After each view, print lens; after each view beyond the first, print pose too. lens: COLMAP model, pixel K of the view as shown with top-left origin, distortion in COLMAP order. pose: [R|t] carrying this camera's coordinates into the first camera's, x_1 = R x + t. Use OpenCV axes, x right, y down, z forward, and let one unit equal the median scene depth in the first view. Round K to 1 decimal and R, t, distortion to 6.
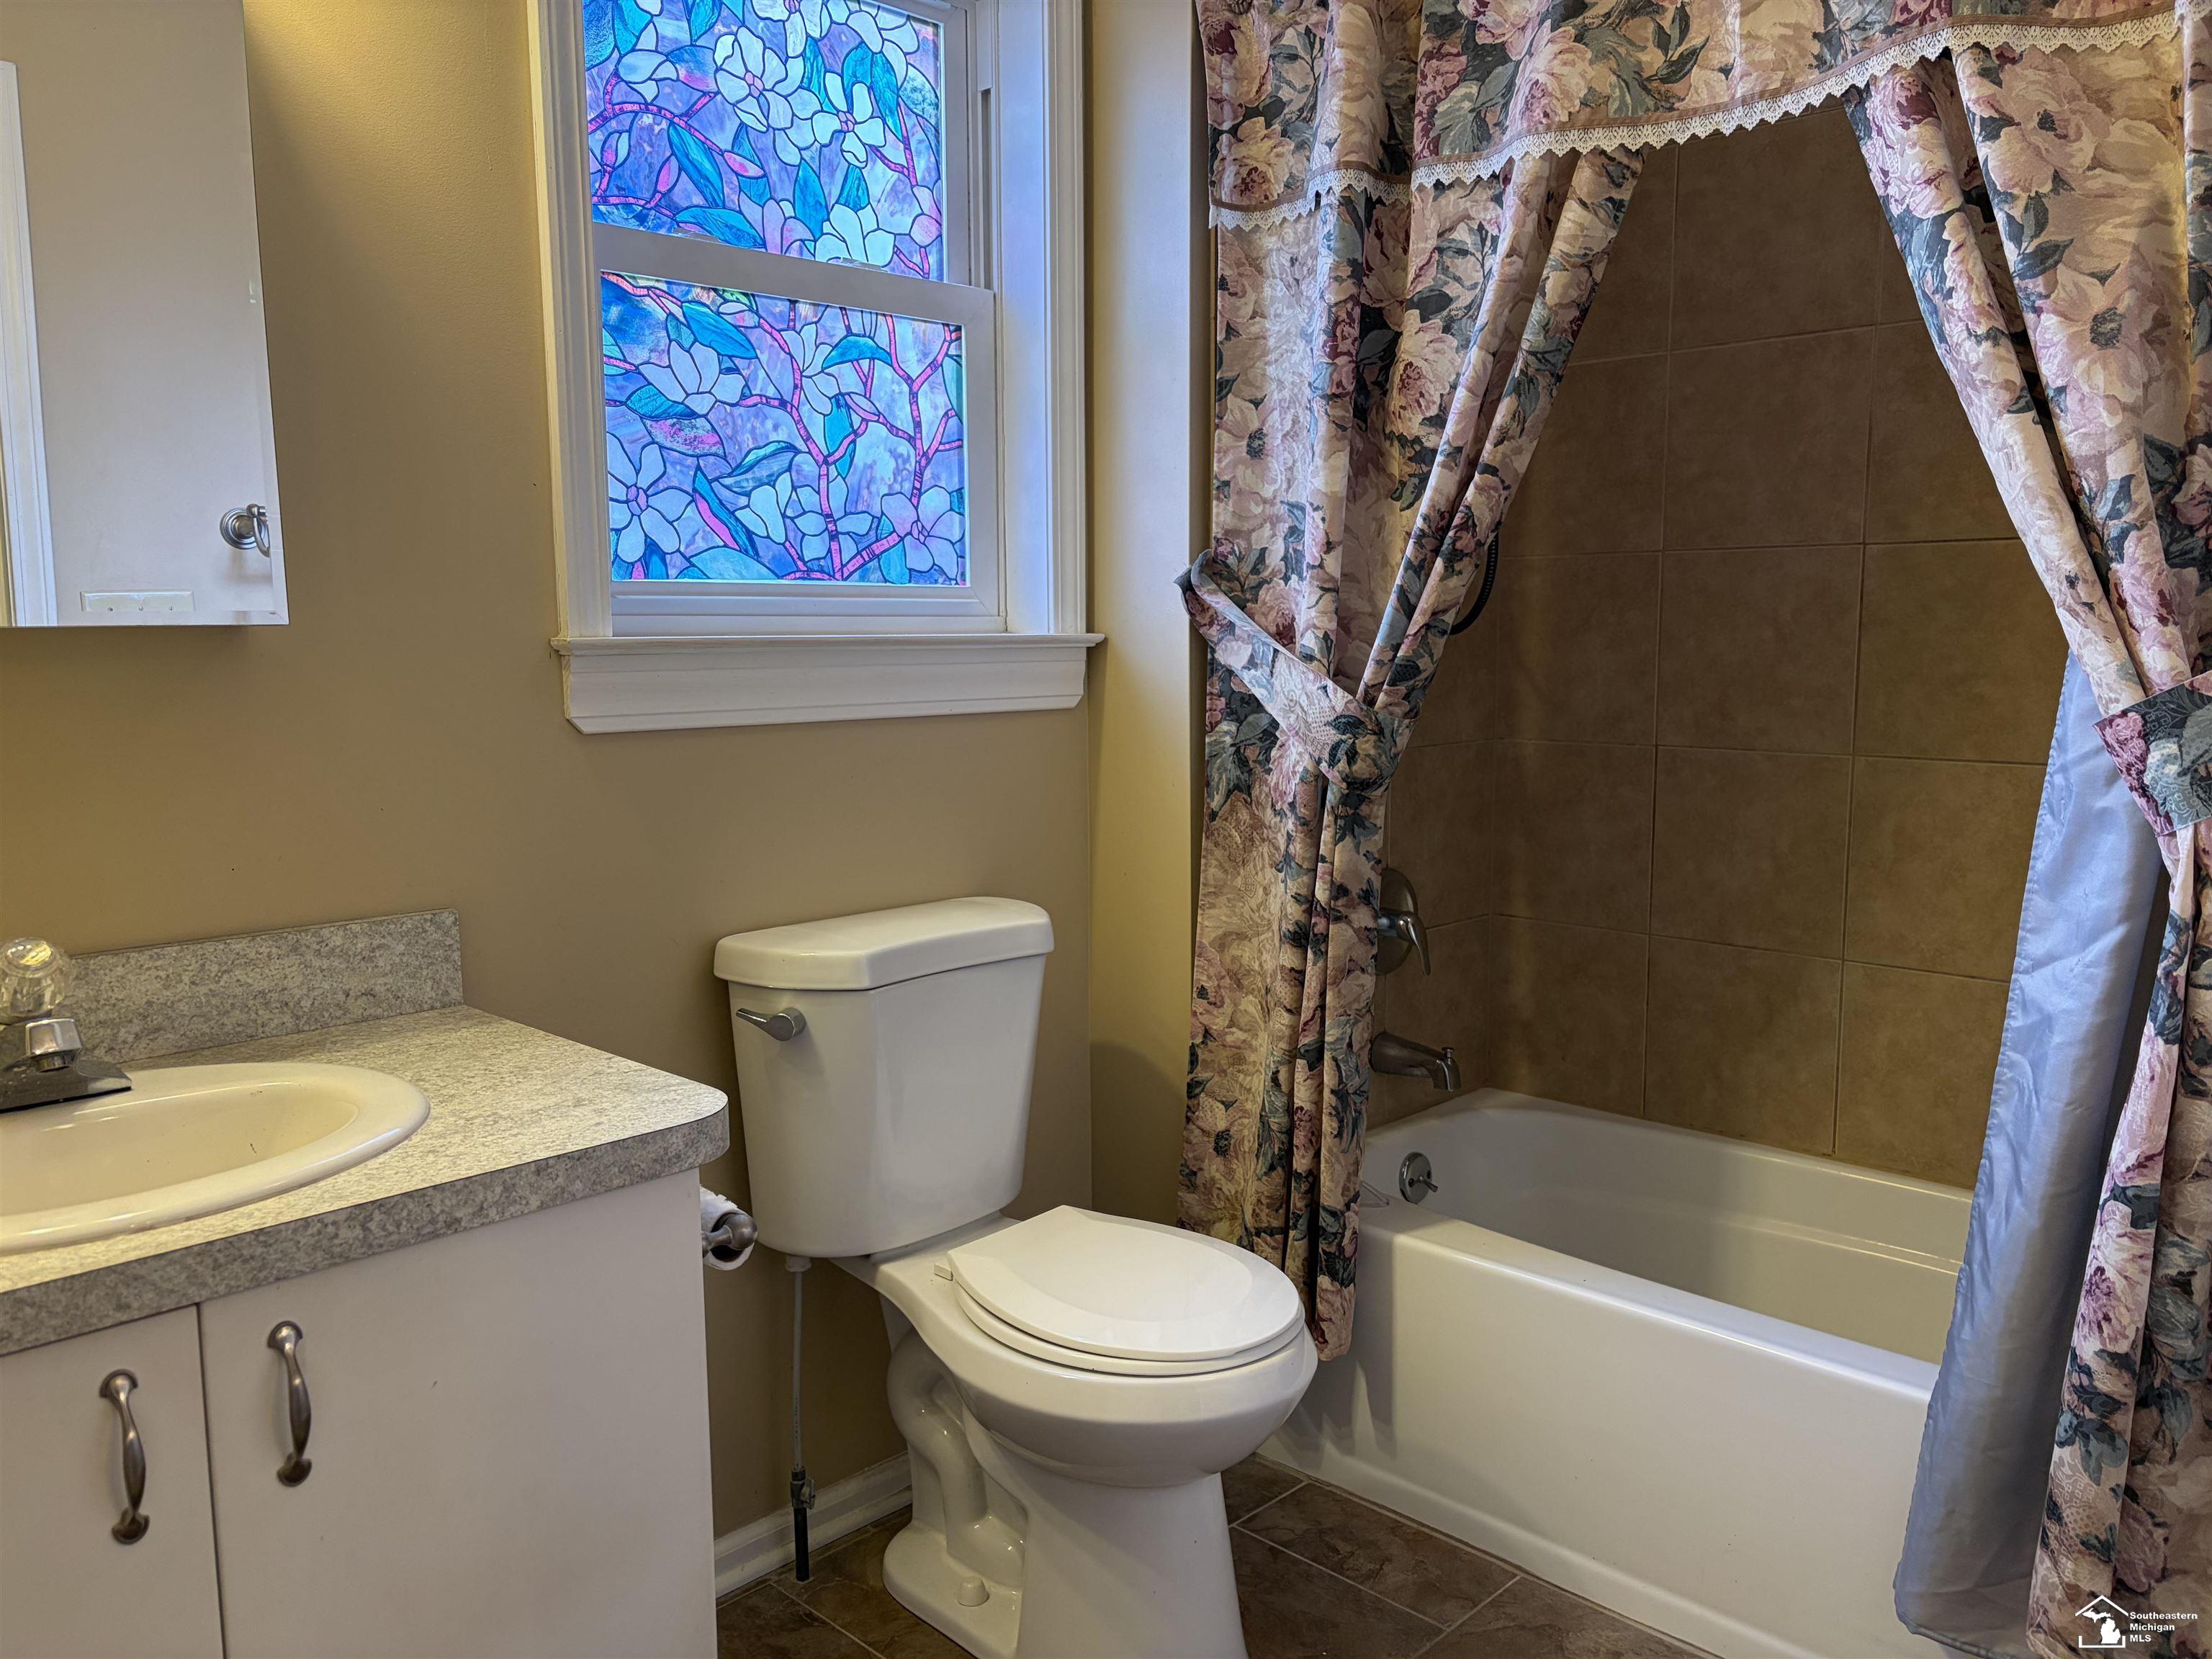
lens RADIAL K [[1682.1, 0, 1107.4], [0, 1682.1, 840.1], [0, 0, 1]] dist [0.038754, -0.048409]
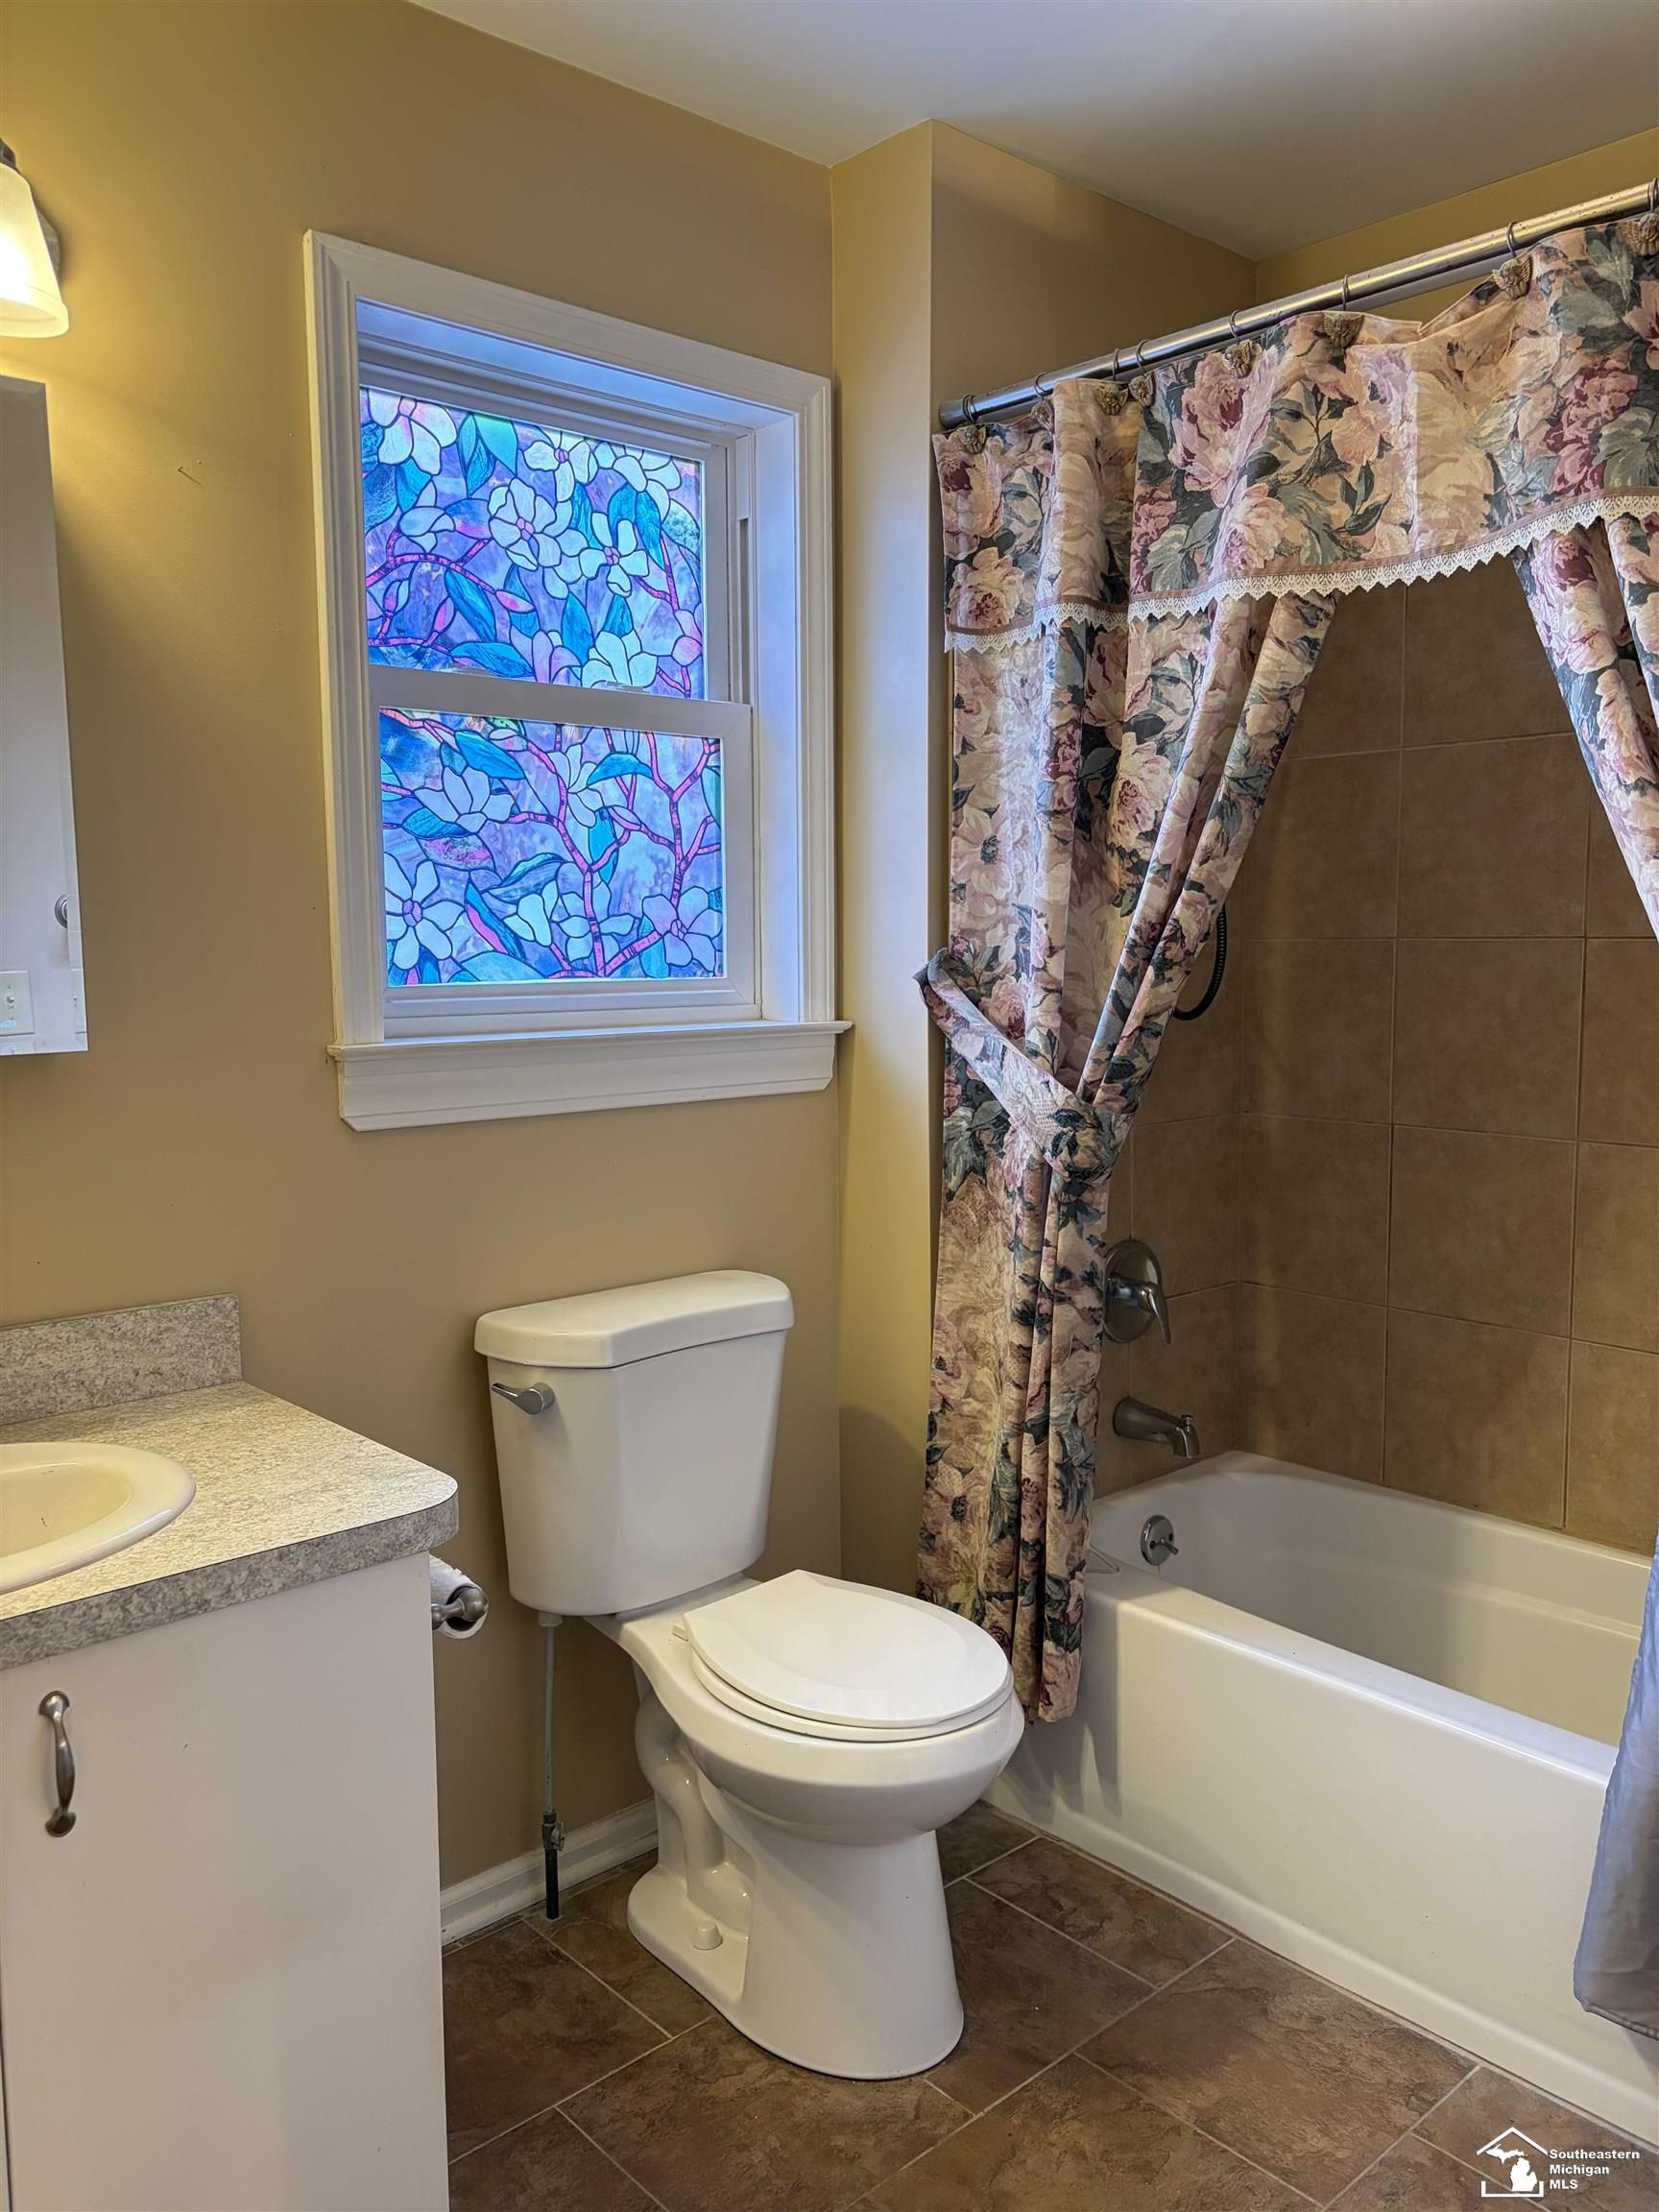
lens RADIAL K [[1682.1, 0, 836.0], [0, 1682.1, 1108.7], [0, 0, 1]] dist [0.038754, -0.048409]
pose [[0.998112, 0.005685, -0.061163, 0.060951], [-0.007240, 0.999655, -0.025247, -0.046907], [0.060998, 0.025642, 0.997808, -0.067477]]
